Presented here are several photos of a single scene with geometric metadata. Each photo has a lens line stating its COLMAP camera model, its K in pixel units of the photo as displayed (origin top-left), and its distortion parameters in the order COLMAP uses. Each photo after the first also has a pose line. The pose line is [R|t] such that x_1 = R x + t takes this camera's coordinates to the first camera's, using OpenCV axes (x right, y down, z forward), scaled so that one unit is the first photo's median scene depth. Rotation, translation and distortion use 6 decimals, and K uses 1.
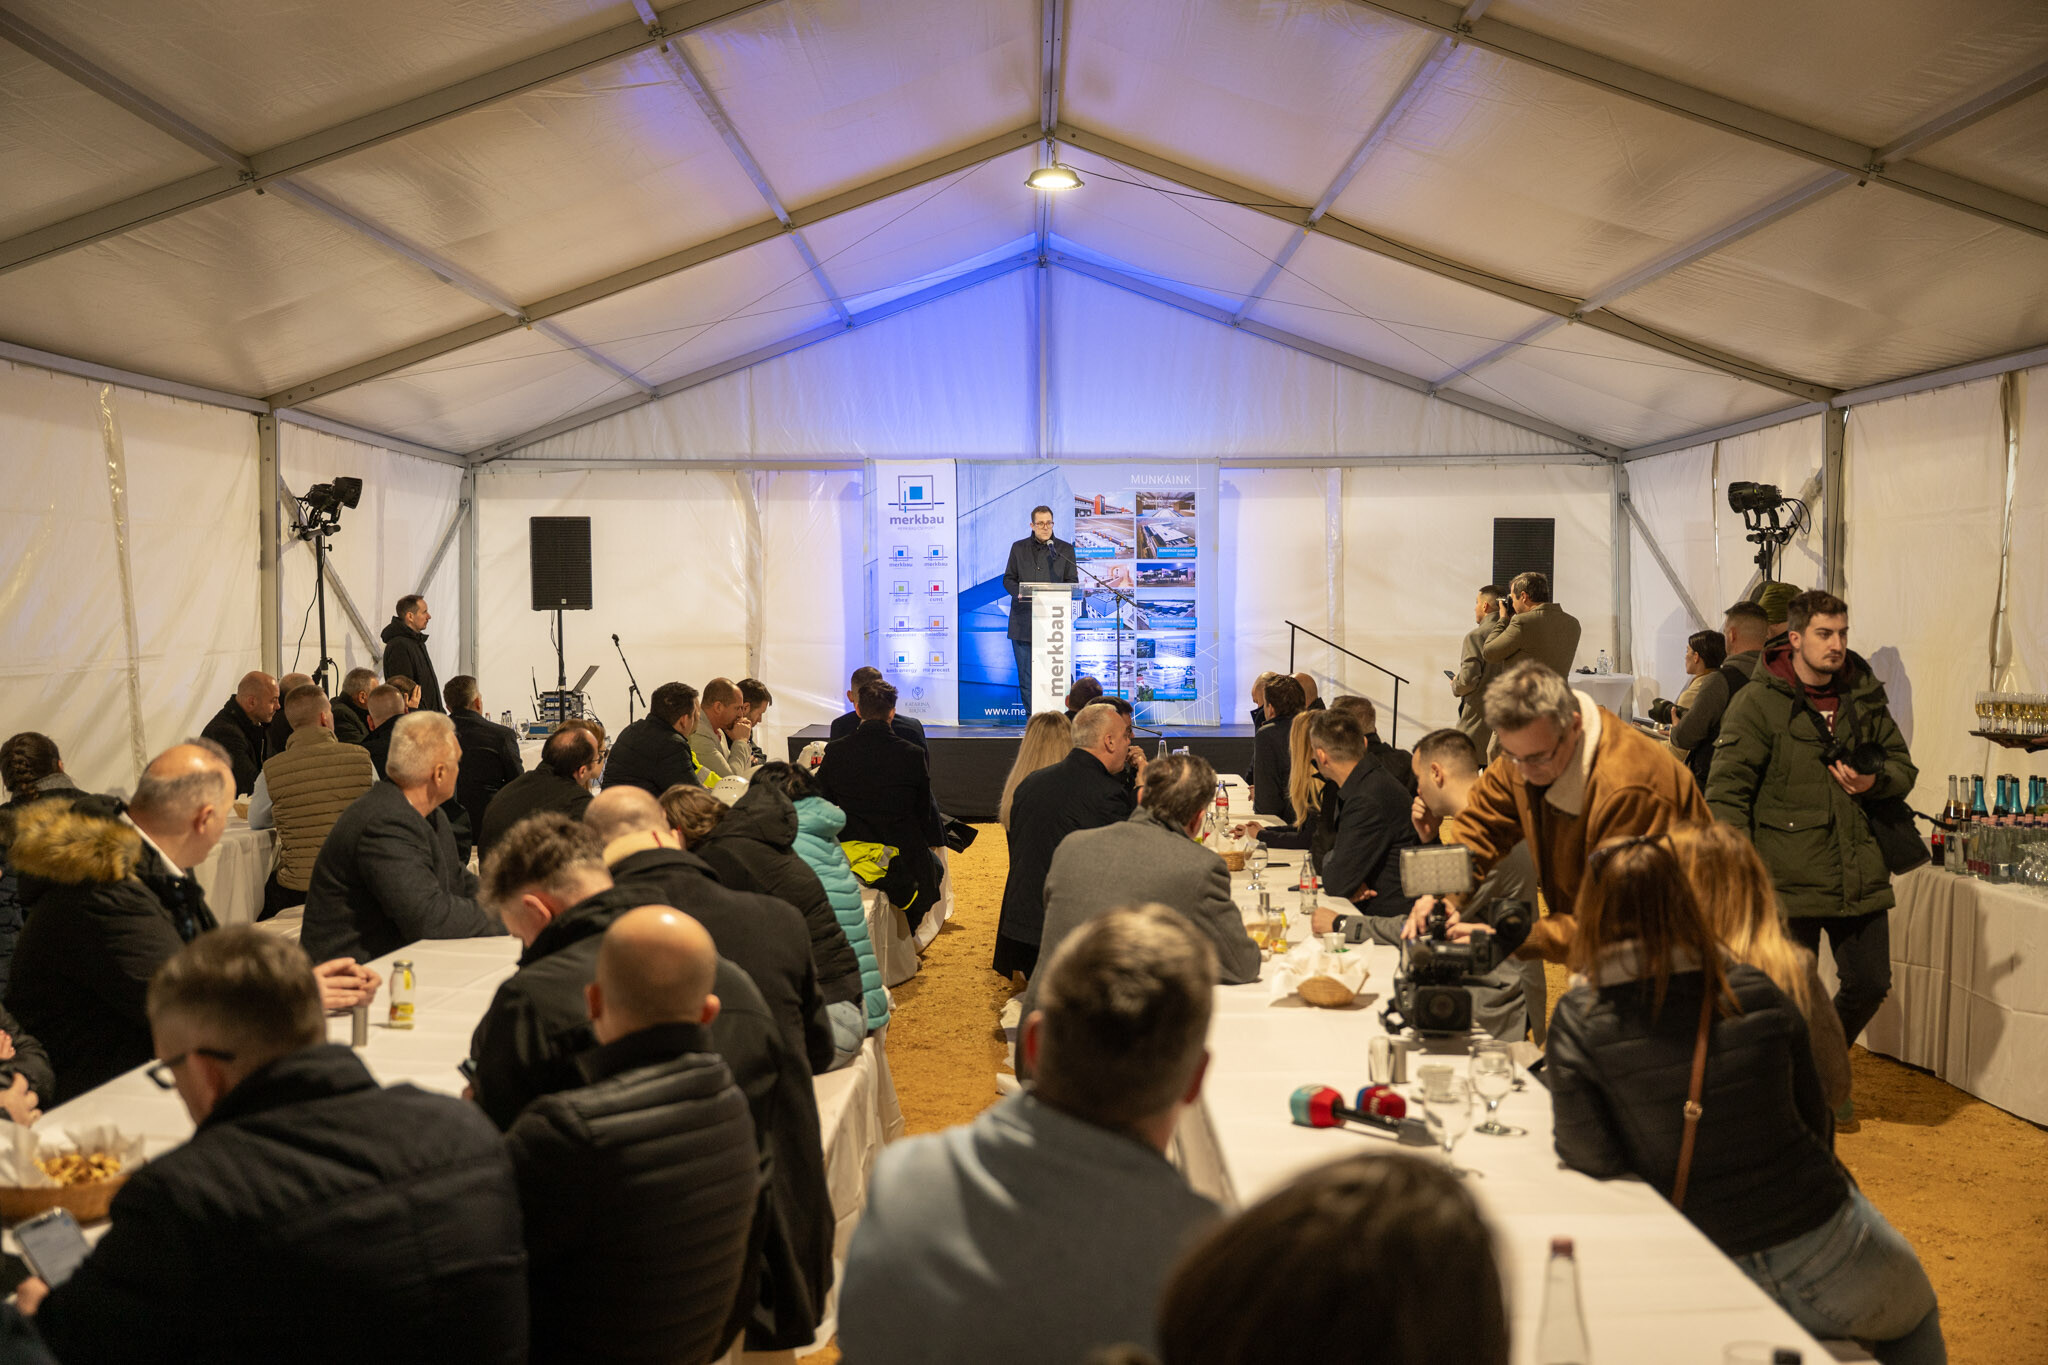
lens RADIAL K [[2229.6, 0, 1030.5], [0, 2229.6, 686.4], [0, 0, 1]] dist [0.054446, 0.000000]
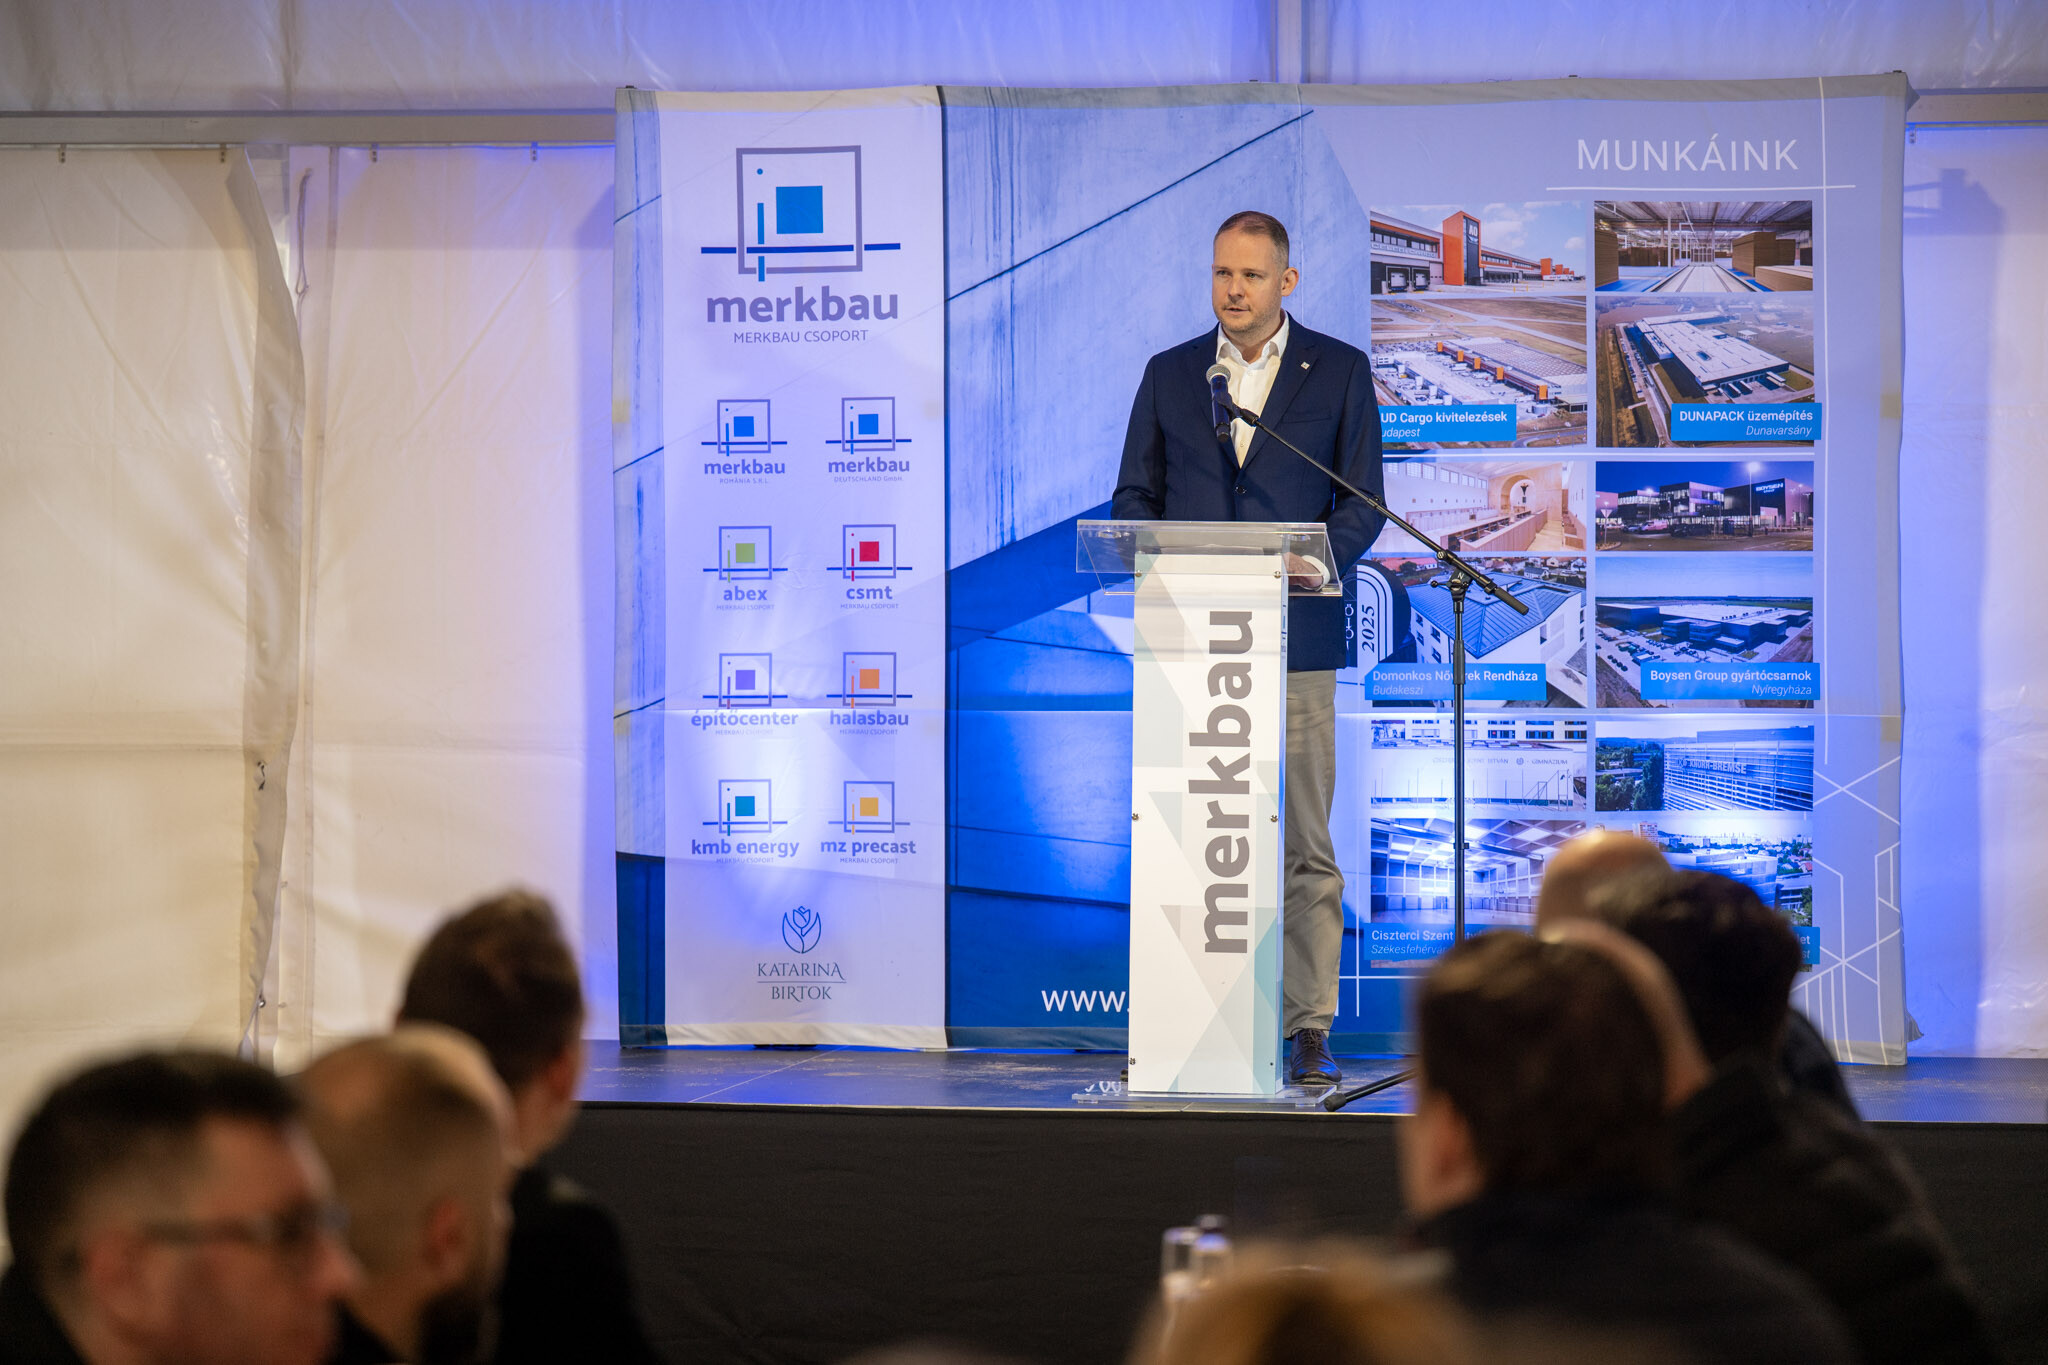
lens RADIAL K [[5447.6, 0, 1019.0], [0, 5447.6, 665.8], [0, 0, 1]] dist [0.014061, 0.000000]
pose [[0.988978, 0.006278, -0.147928, 0.076519], [-0.012071, 0.999194, -0.038294, -0.004165], [0.147569, 0.039658, 0.988256, 0.333535]]
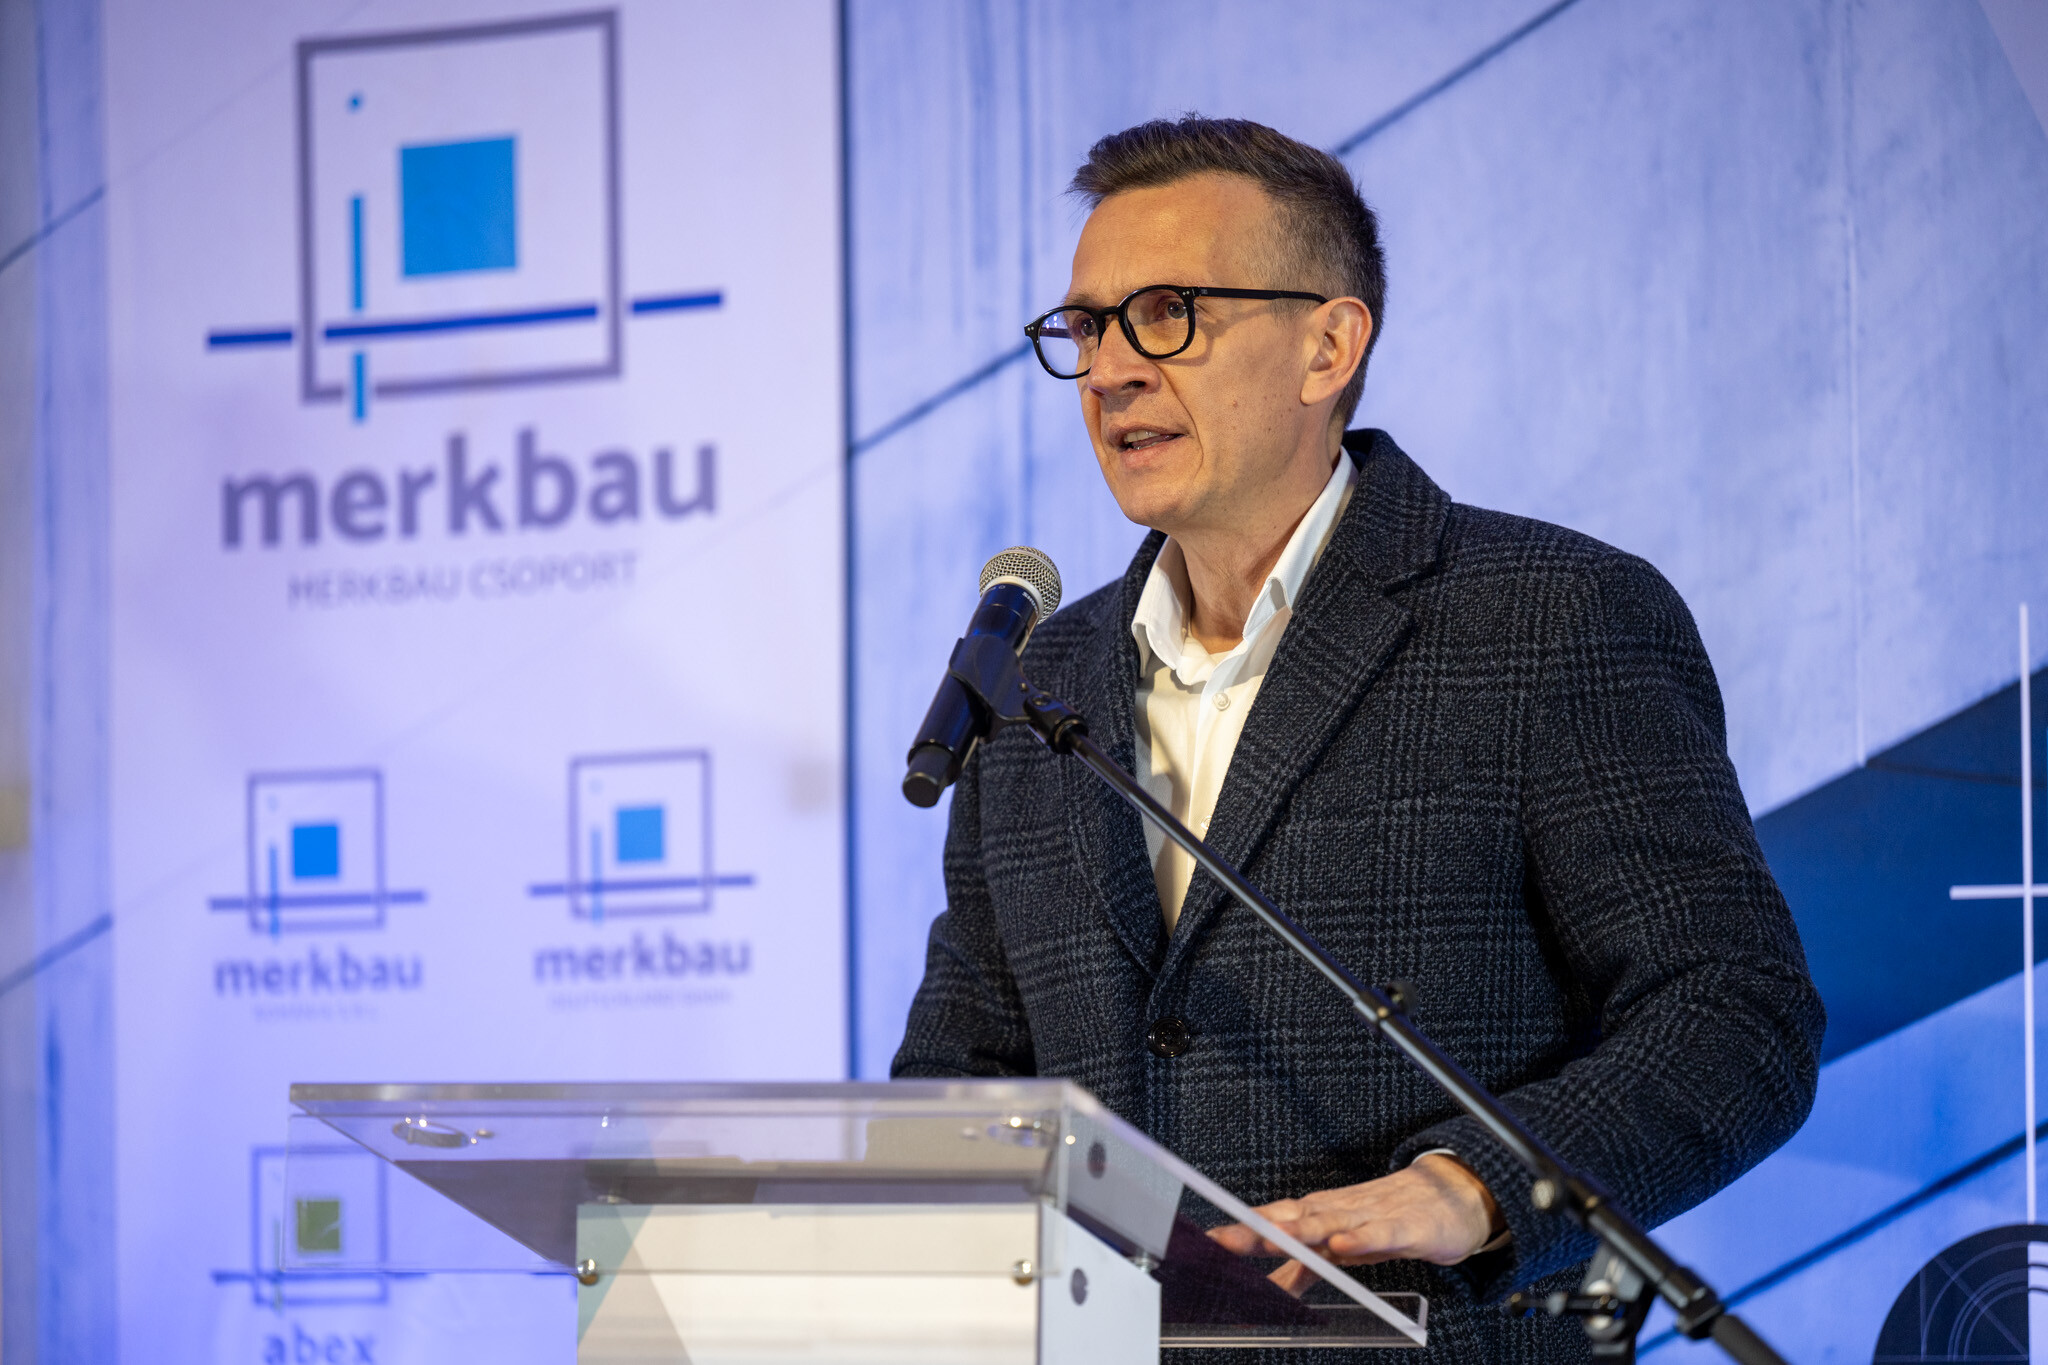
lens RADIAL K [[8589.0, 0, 1028.7], [0, 8589.0, 676.9], [0, 0, 1]] dist [-0.043977, 0.000000]
pose [[0.881069, -0.037762, -0.471477, 0.139599], [-0.022491, 0.992335, -0.121509, -0.023547], [0.472452, 0.117662, 0.873467, 0.695591]]
